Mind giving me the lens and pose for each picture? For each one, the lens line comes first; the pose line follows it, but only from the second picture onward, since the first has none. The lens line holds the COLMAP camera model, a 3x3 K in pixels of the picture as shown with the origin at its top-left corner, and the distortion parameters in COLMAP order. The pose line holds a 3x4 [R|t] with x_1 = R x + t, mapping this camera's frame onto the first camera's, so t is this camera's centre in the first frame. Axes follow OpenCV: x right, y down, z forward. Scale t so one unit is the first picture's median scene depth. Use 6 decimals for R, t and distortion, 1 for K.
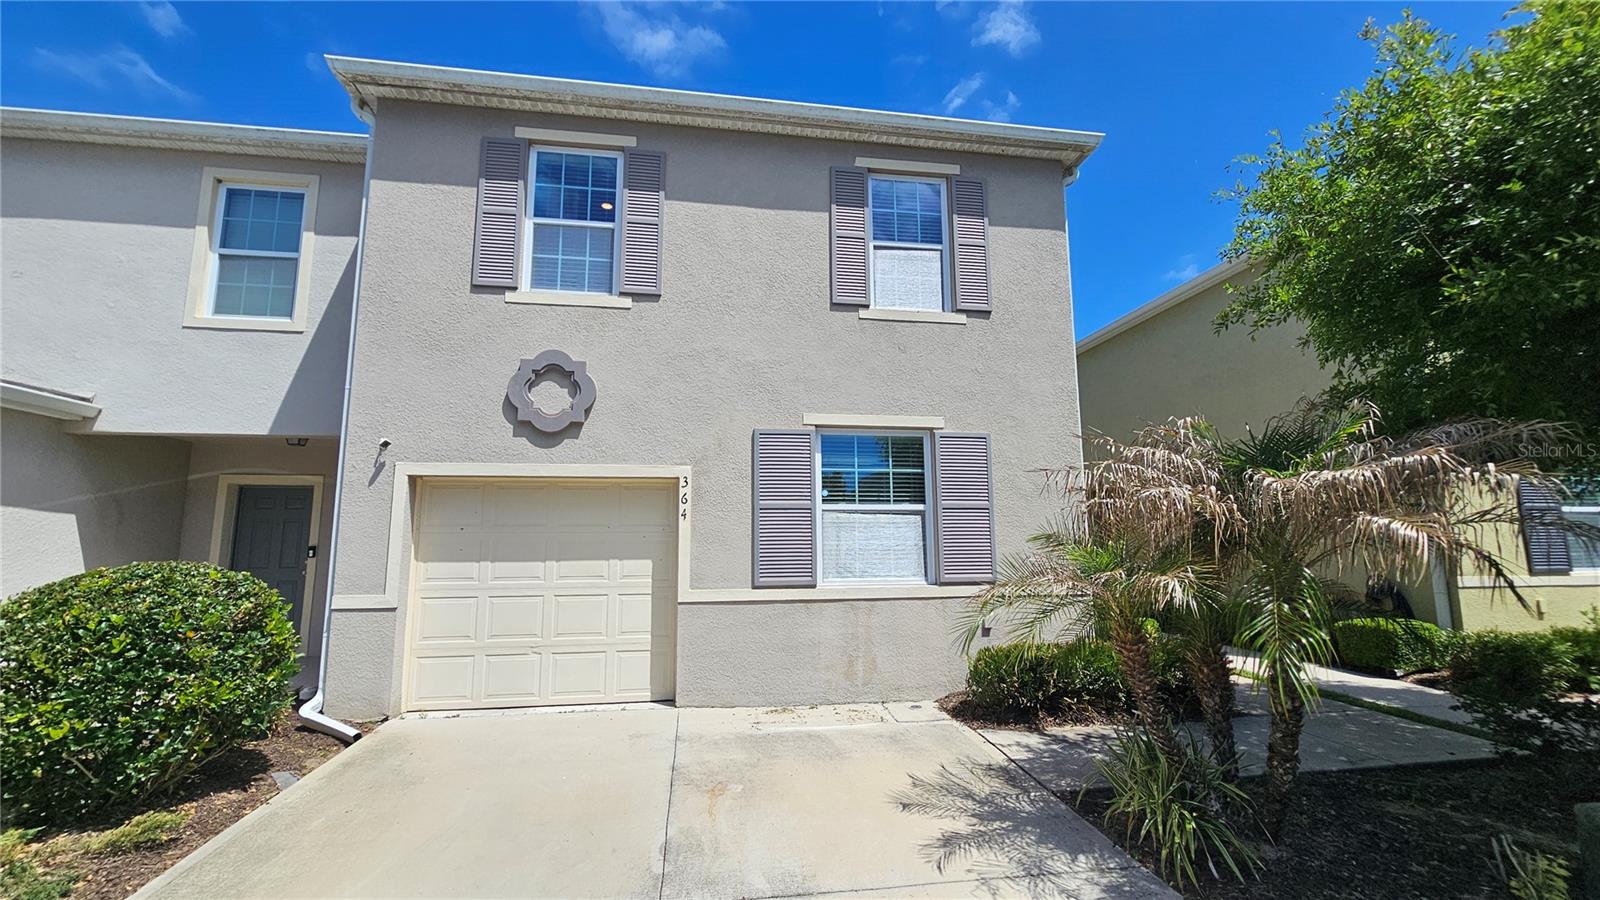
lens RADIAL K [[654.2, 0, 800.4], [0, 654.2, 458.6], [0, 0, 1]] dist [-0.000645, 0.000474]
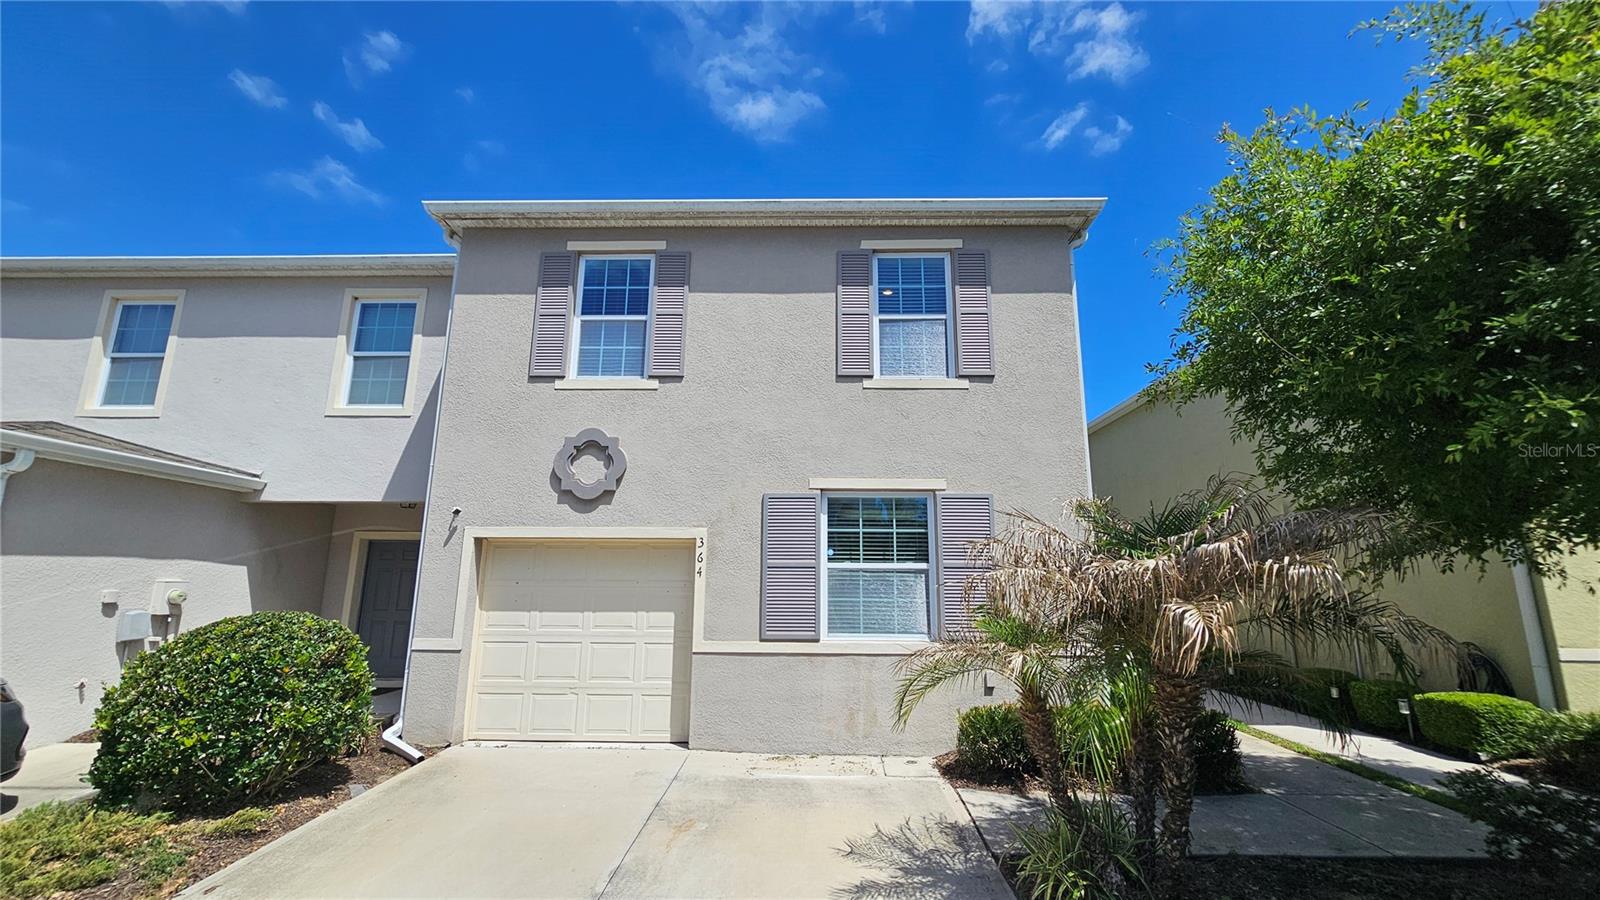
lens RADIAL K [[654.2, 0, 797.1], [0, 654.2, 457.0], [0, 0, 1]] dist [-0.000011, 0.000175]
pose [[0.984220, -0.021002, -0.175699, 0.182572], [0.009905, 0.997914, -0.063800, -0.036480], [0.176673, 0.061053, 0.982374, -0.075358]]
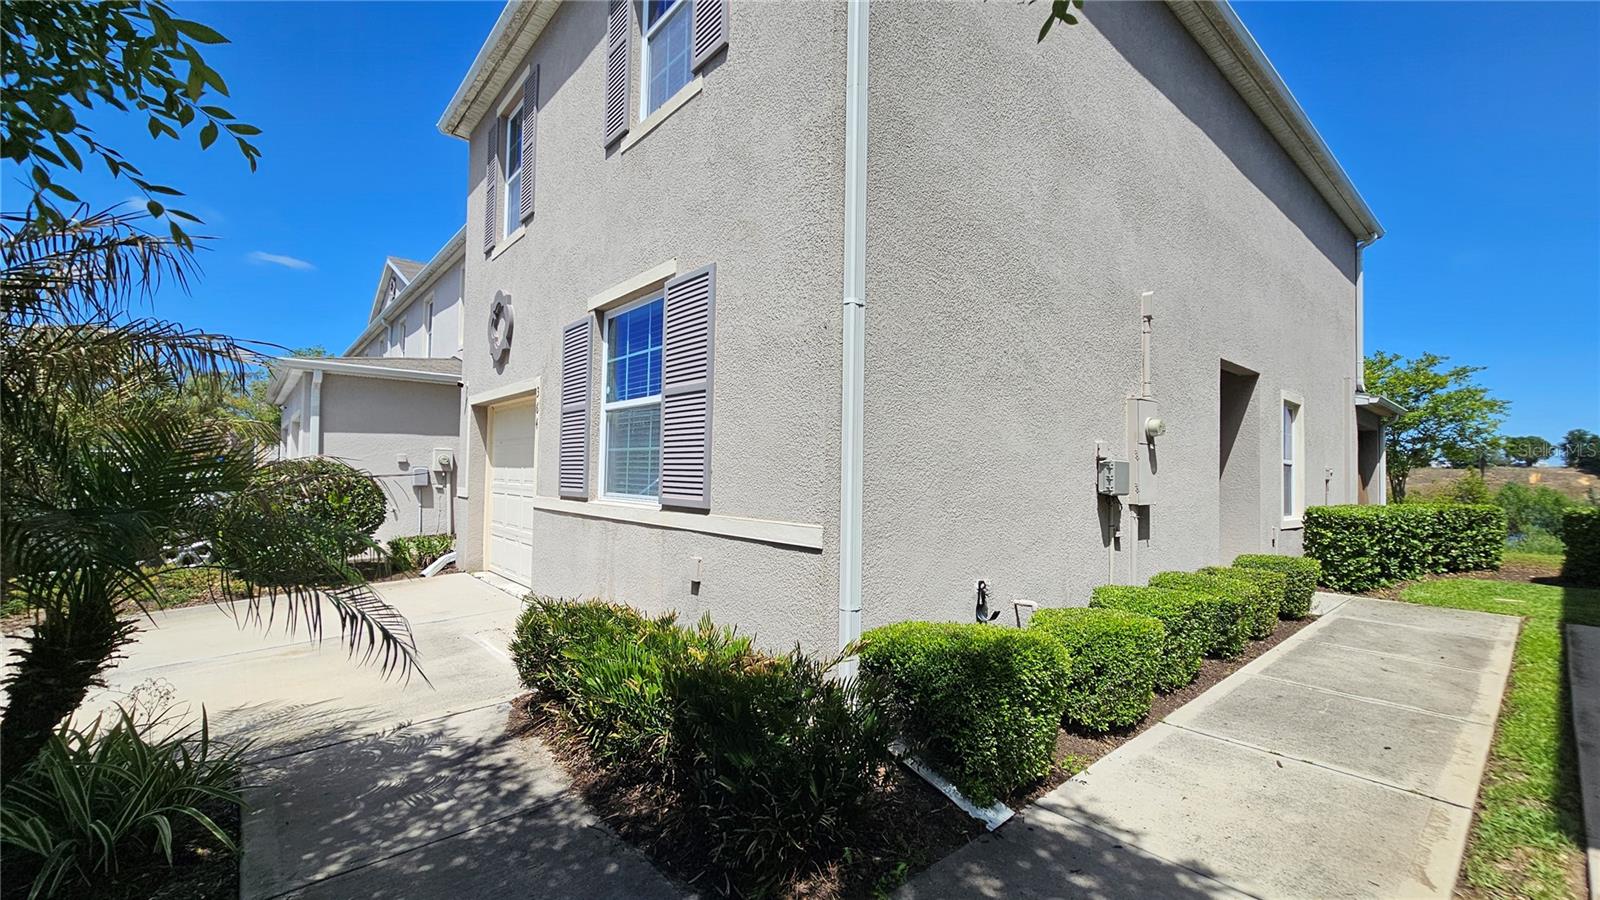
lens RADIAL K [[654.2, 0, 797.1], [0, 654.2, 457.0], [0, 0, 1]] dist [-0.000011, 0.000175]
pose [[0.522741, -0.004872, -0.852478, 0.900497], [0.096097, 0.993947, 0.053247, 0.120905], [0.847058, -0.109755, 0.520045, 0.796430]]
